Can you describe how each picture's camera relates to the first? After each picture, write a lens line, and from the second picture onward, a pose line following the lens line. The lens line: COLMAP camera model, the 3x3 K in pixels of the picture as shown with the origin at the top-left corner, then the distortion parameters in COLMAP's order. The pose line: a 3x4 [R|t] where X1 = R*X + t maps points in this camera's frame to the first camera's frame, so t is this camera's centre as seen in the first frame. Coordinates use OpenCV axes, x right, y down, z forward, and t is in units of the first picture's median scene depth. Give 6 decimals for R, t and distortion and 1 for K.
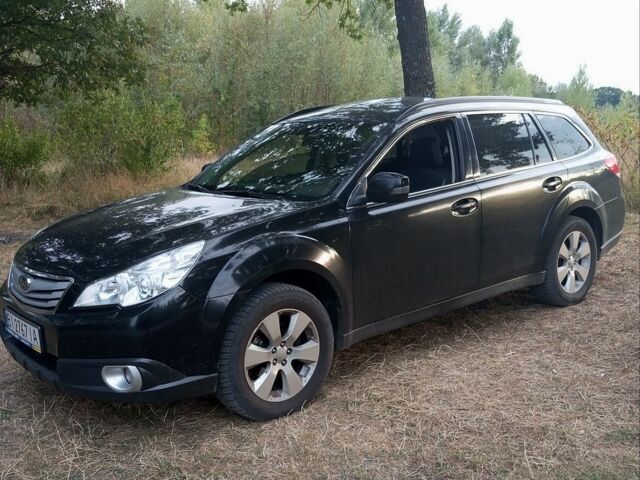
lens RADIAL K [[684.6, 0, 320.0], [0, 684.6, 240.0], [0, 0, 1]] dist [0.107944, -0.261260]
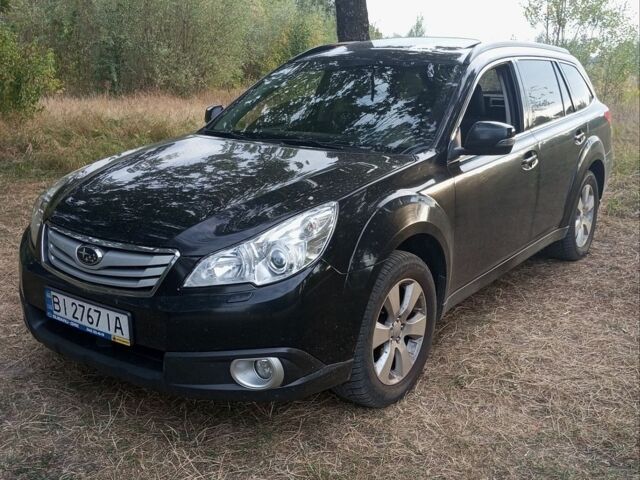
lens RADIAL K [[684.6, 0, 320.0], [0, 684.6, 240.0], [0, 0, 1]] dist [0.107944, -0.261260]
pose [[0.971198, -0.019871, 0.237446, -0.361882], [0.001567, 0.997028, 0.077030, -0.015776], [-0.238271, -0.074440, 0.968342, 0.190739]]
